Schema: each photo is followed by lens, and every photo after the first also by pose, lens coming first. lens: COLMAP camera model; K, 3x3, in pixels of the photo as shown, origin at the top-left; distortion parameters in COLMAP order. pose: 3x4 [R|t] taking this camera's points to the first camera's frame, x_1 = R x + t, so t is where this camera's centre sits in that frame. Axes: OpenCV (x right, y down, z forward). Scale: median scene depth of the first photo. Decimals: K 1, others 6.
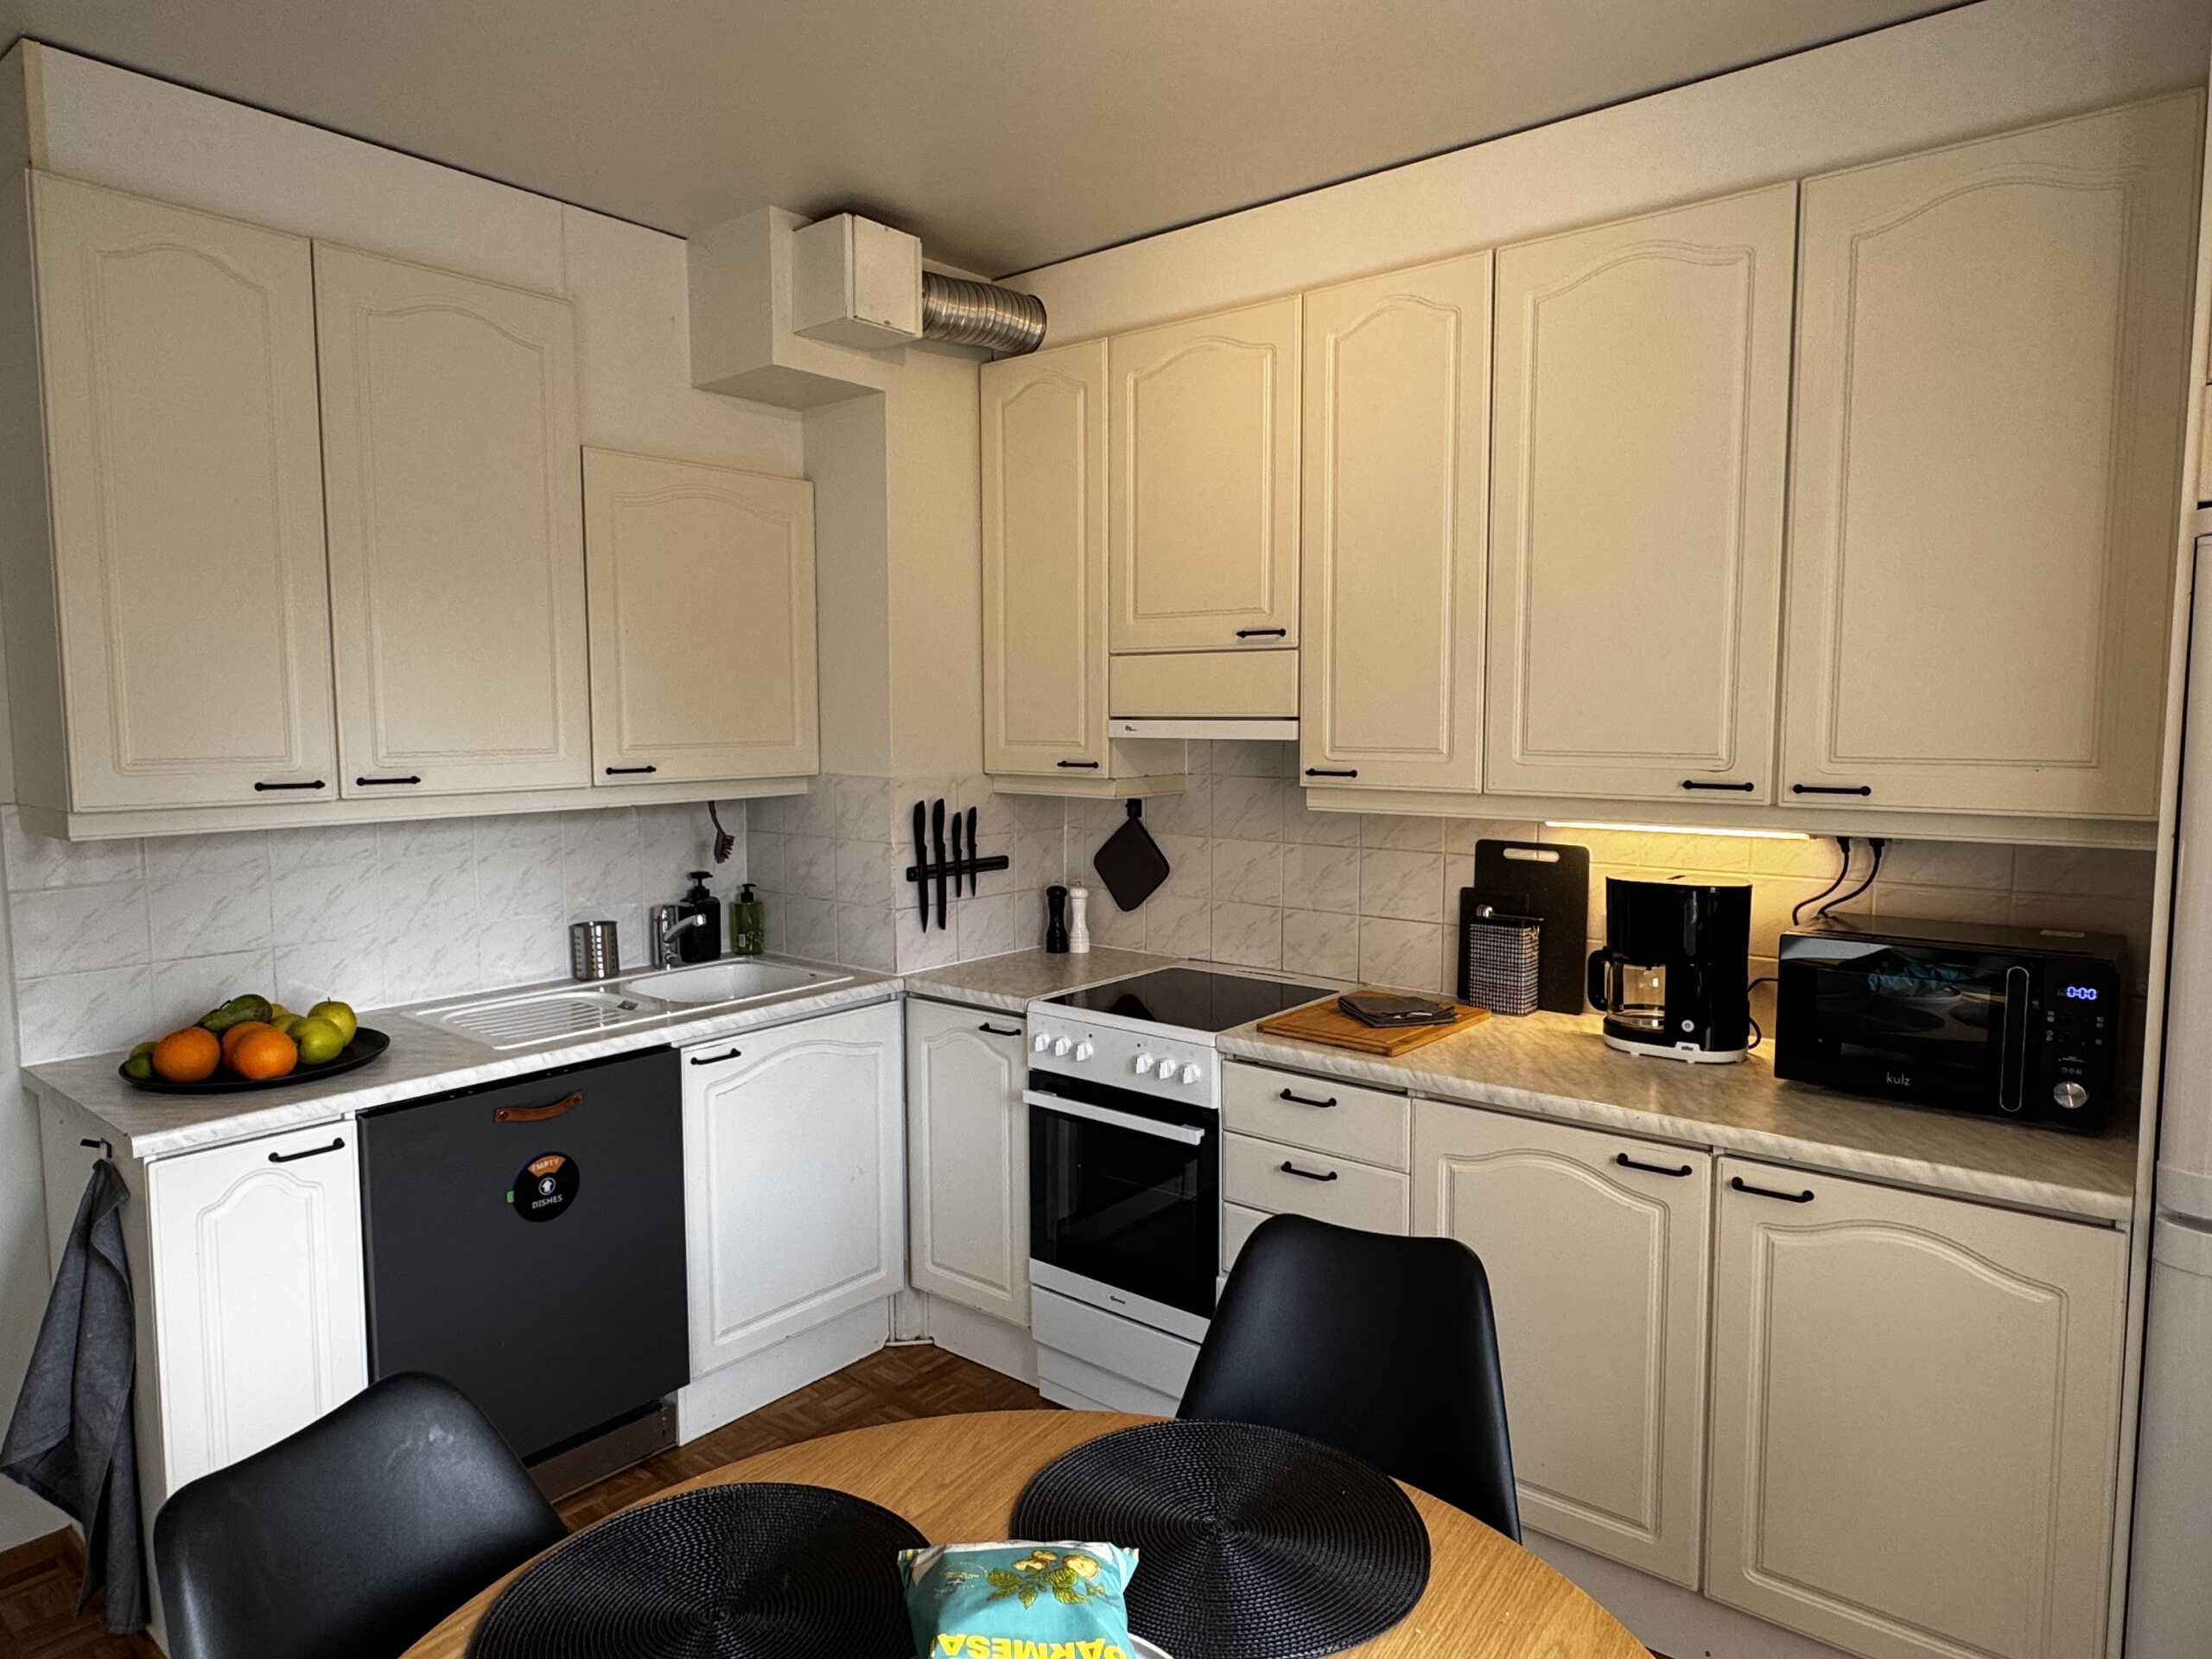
lens RADIAL K [[1388.9, 0, 1106.0], [0, 1388.9, 829.5], [0, 0, 1]] dist [-0.004309, -0.003154]
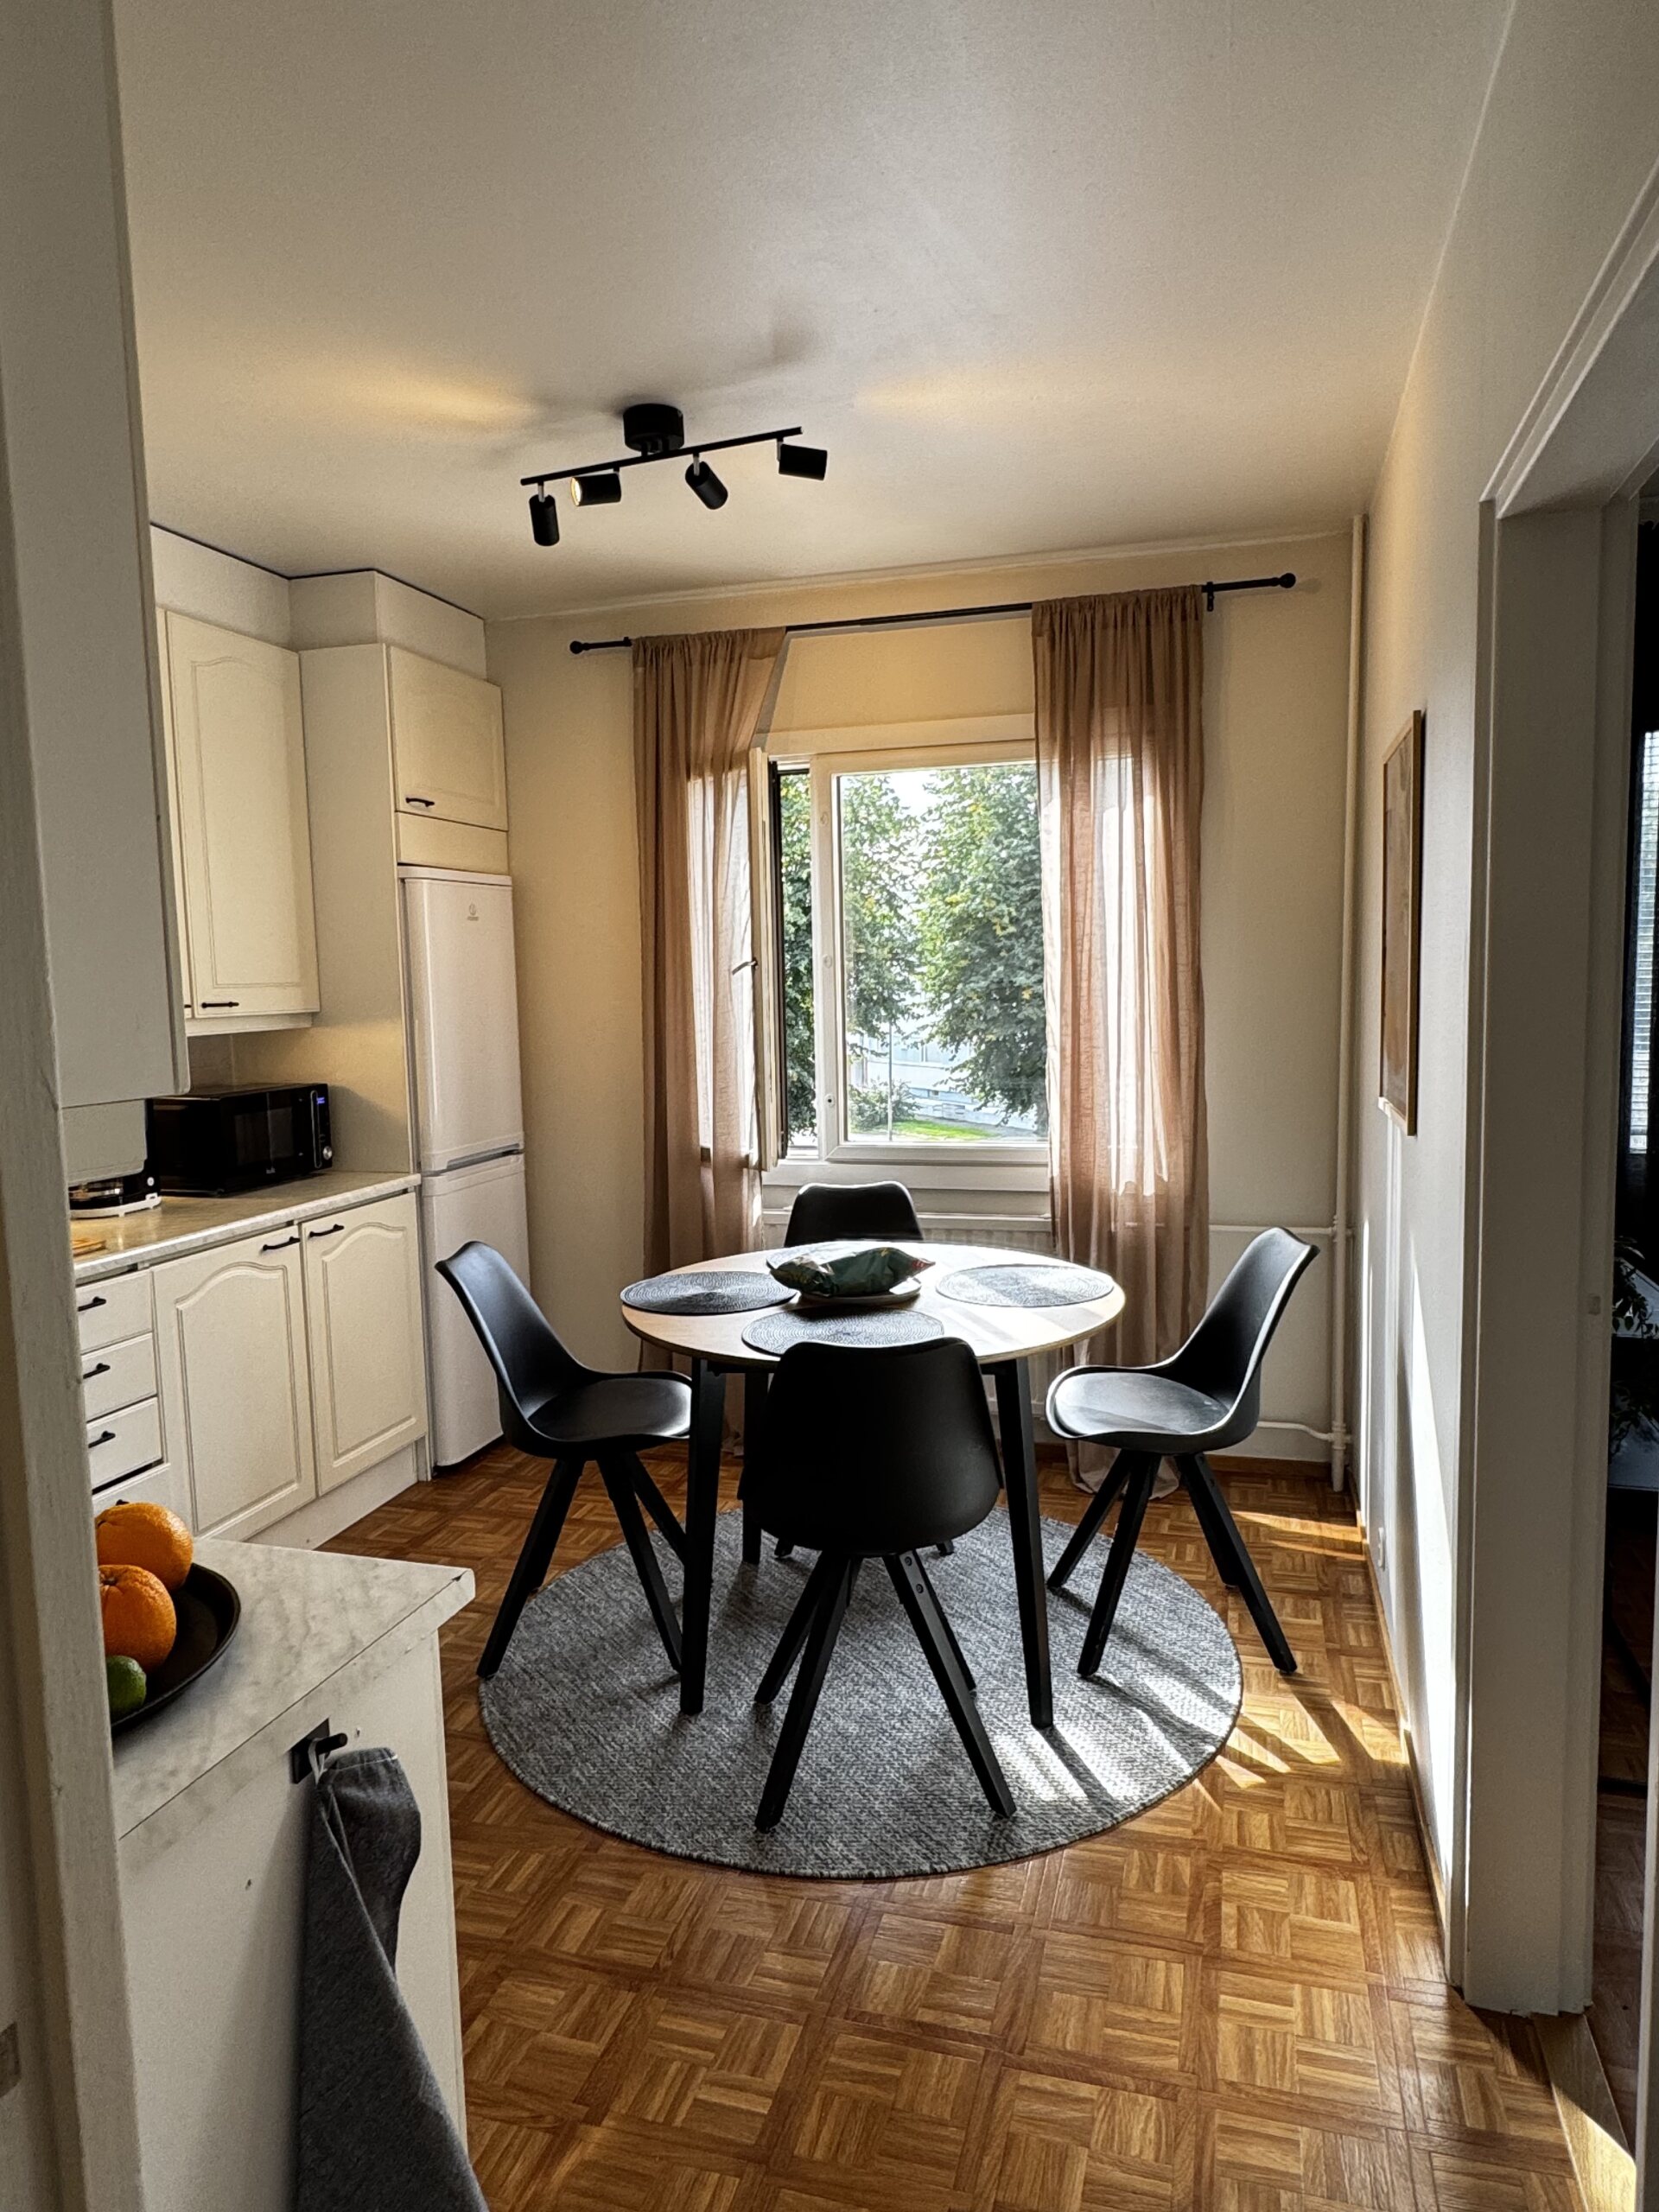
lens RADIAL K [[1390.6, 0, 829.5], [0, 1390.6, 1106.0], [0, 0, 1]] dist [0.000447, 0.000101]
pose [[-0.406540, -0.090636, 0.909126, -1.327450], [0.073541, 0.988592, 0.131444, -0.077293], [-0.910669, 0.120295, -0.395236, 1.073248]]
